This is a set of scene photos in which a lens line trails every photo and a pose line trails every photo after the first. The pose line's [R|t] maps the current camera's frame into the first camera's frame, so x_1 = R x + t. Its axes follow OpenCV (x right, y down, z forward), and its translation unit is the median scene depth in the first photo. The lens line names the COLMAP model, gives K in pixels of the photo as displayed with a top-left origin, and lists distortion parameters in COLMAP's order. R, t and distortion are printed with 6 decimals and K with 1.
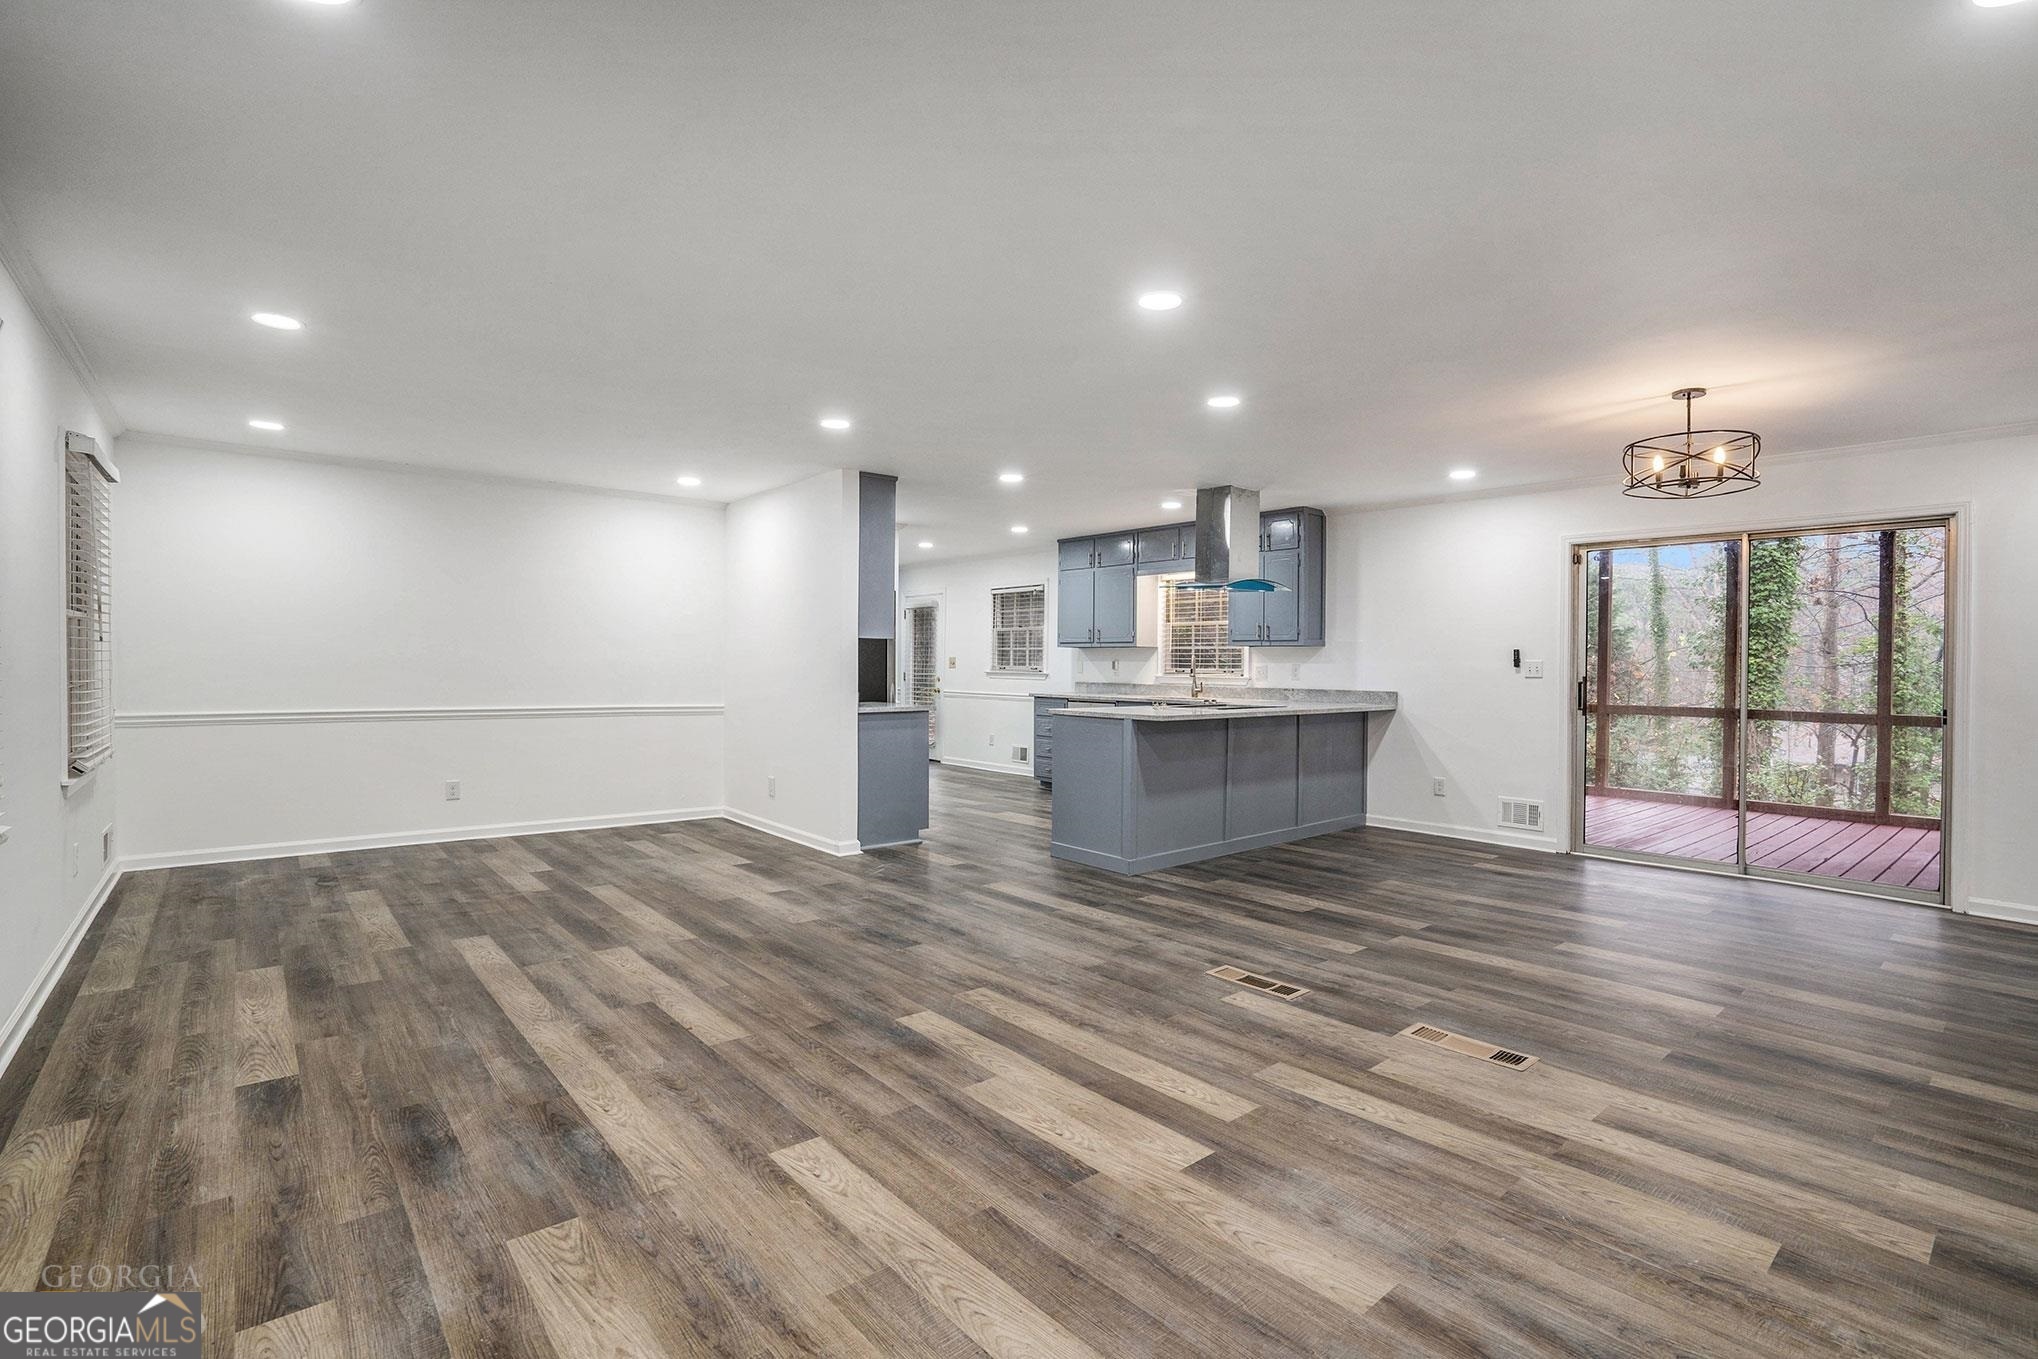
lens RADIAL K [[941.5, 0, 1019.0], [0, 941.5, 679.5], [0, 0, 1]] dist [-0.054304, 0.020716]
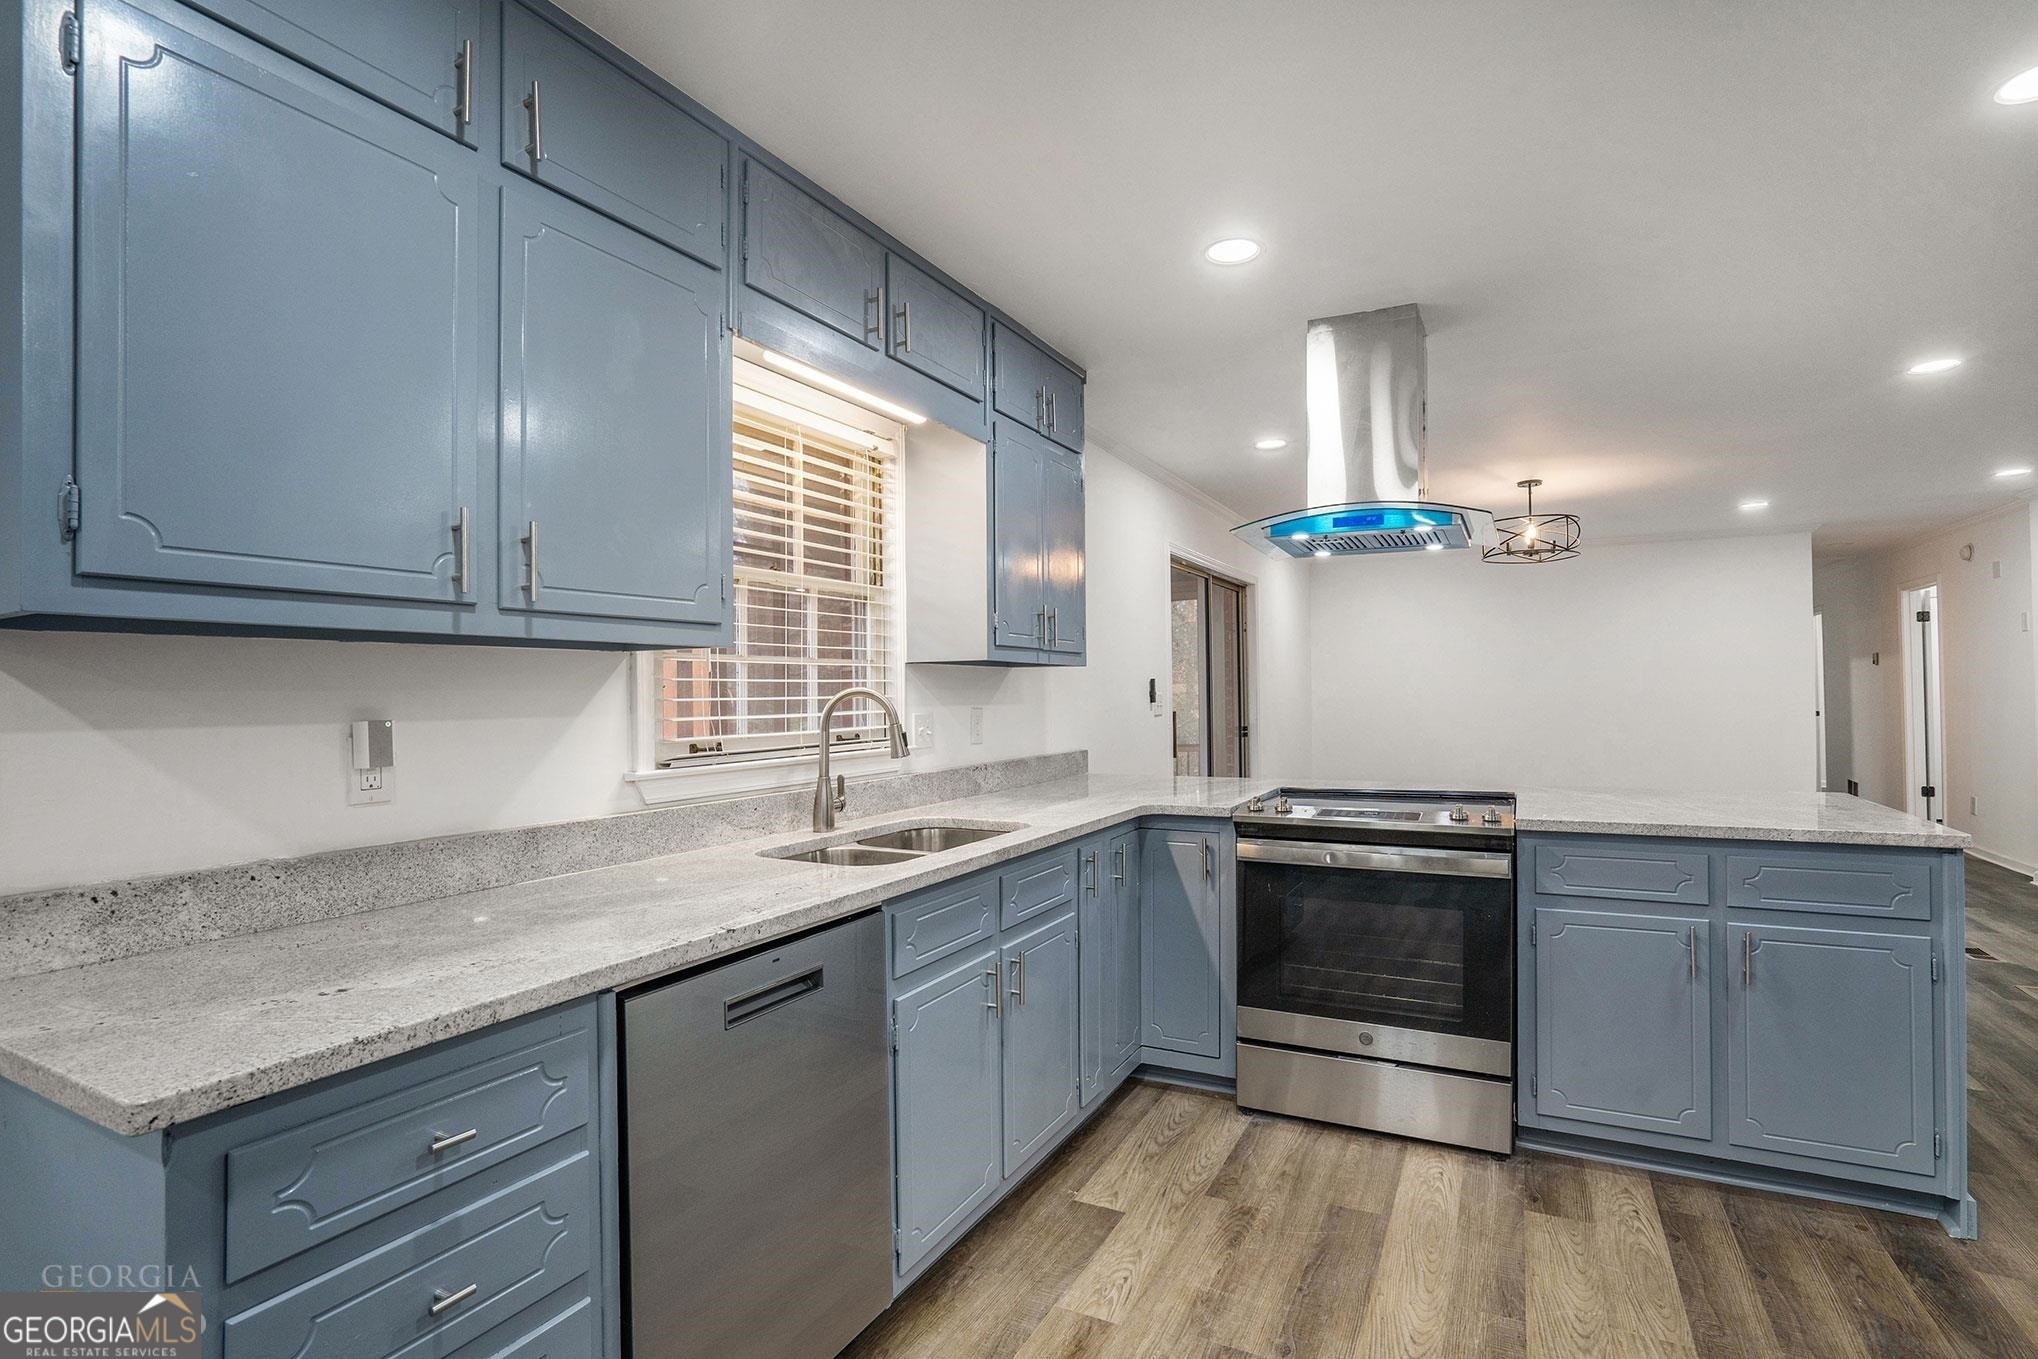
lens RADIAL K [[960.9, 0, 1019.0], [0, 960.9, 679.5], [0, 0, 1]] dist [-0.067401, 0.000077]
pose [[-0.367473, 0.009375, 0.929987, -0.383456], [0.024308, 0.999704, -0.000473, -0.090705], [-0.929717, 0.022432, -0.367592, 3.641801]]
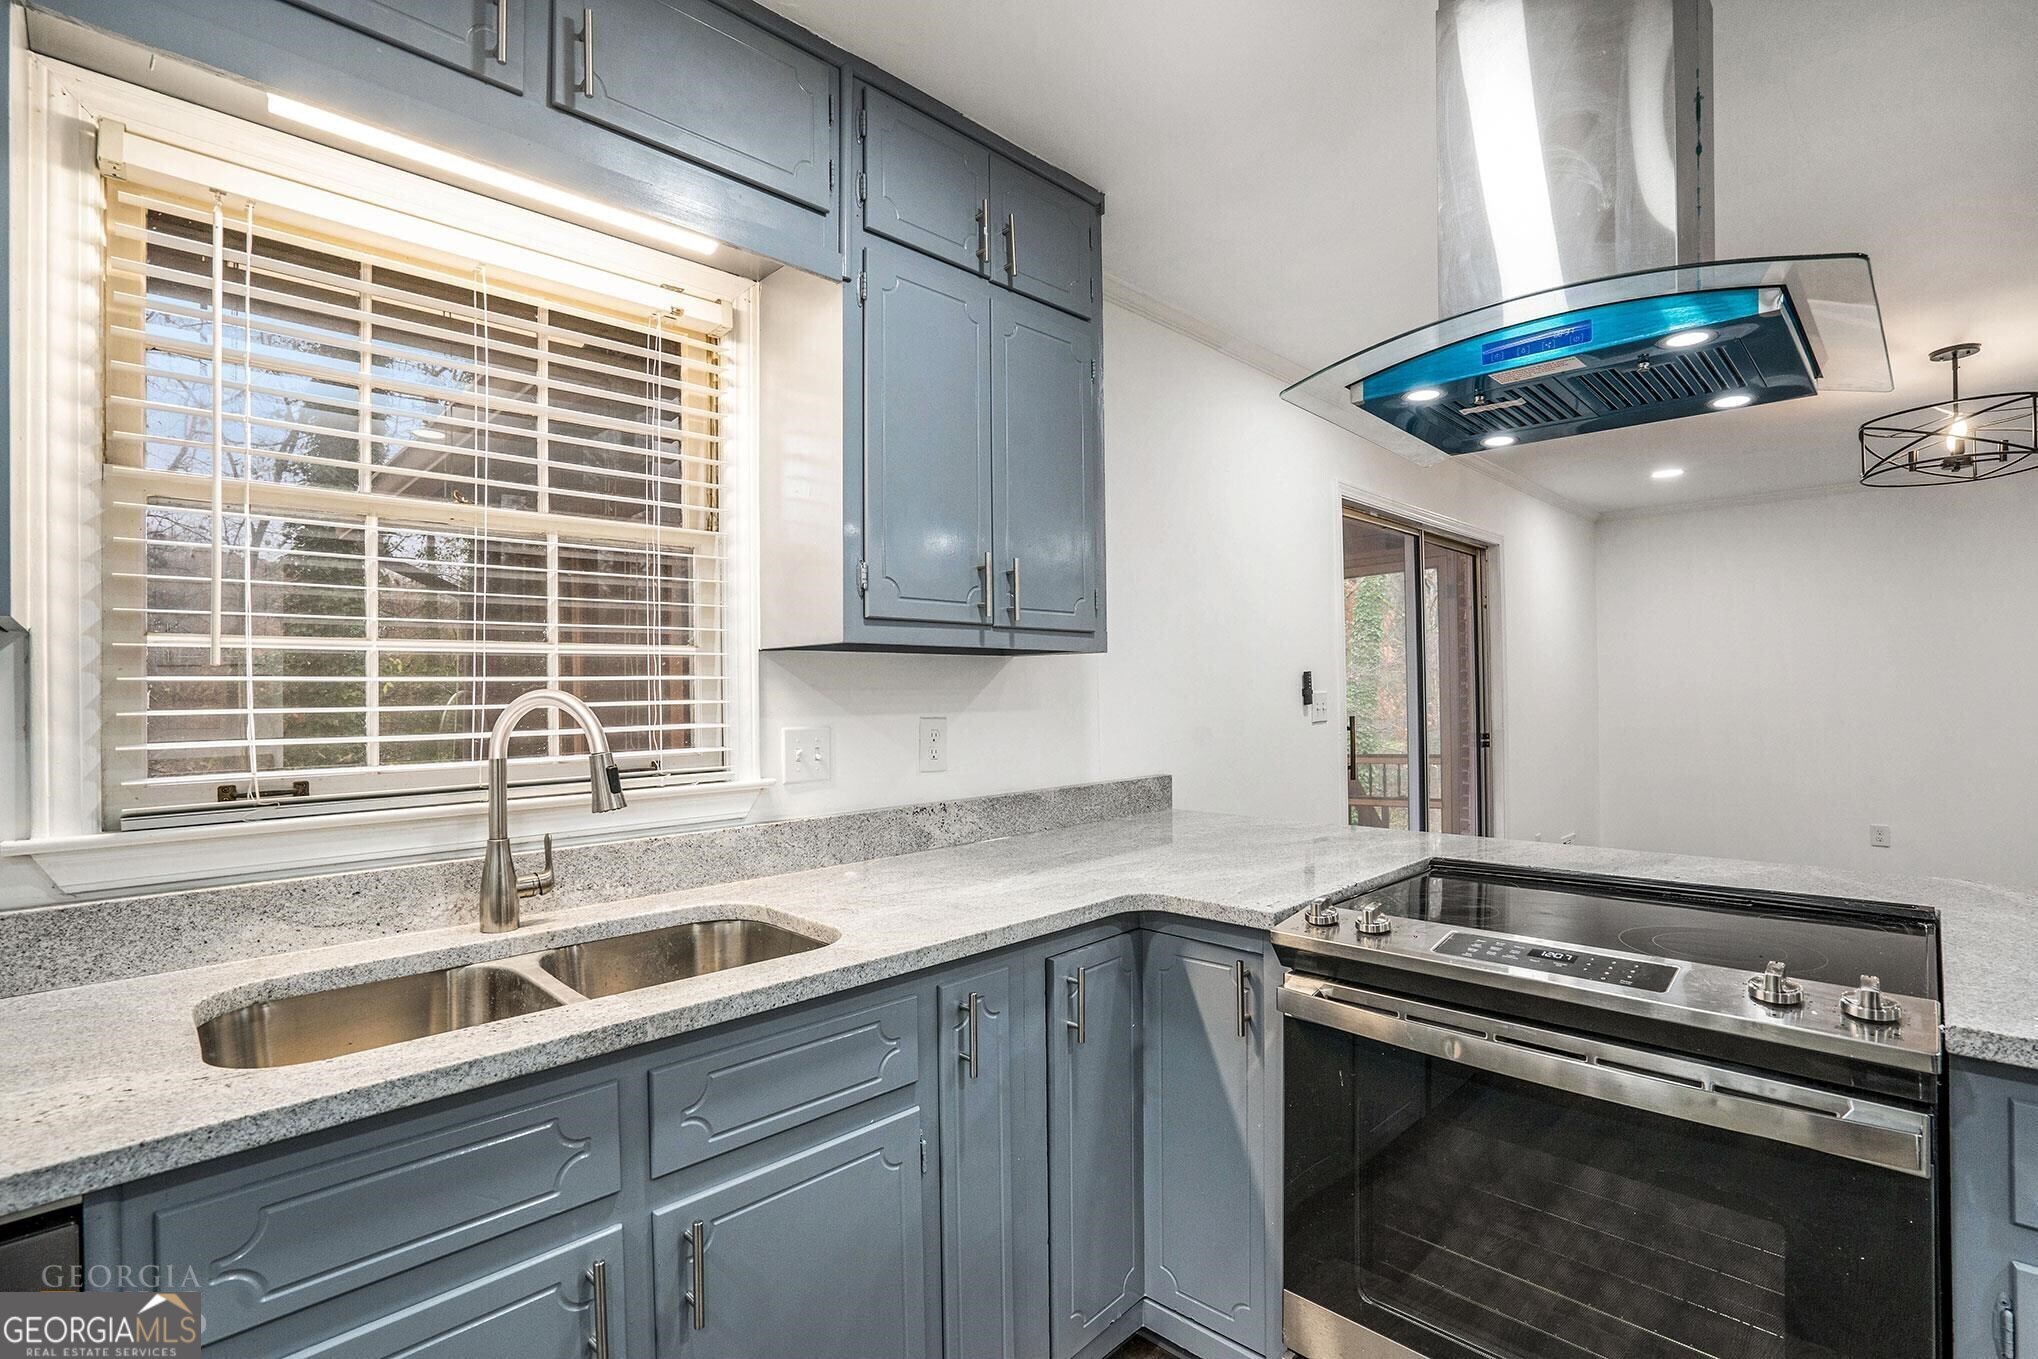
lens RADIAL K [[941.5, 0, 1019.0], [0, 941.5, 679.5], [0, 0, 1]] dist [-0.054304, 0.020716]
pose [[-0.080888, 0.005590, 0.996708, 0.016726], [0.030283, 0.999536, -0.003149, -0.082804], [-0.996263, 0.029928, -0.081020, 3.185825]]
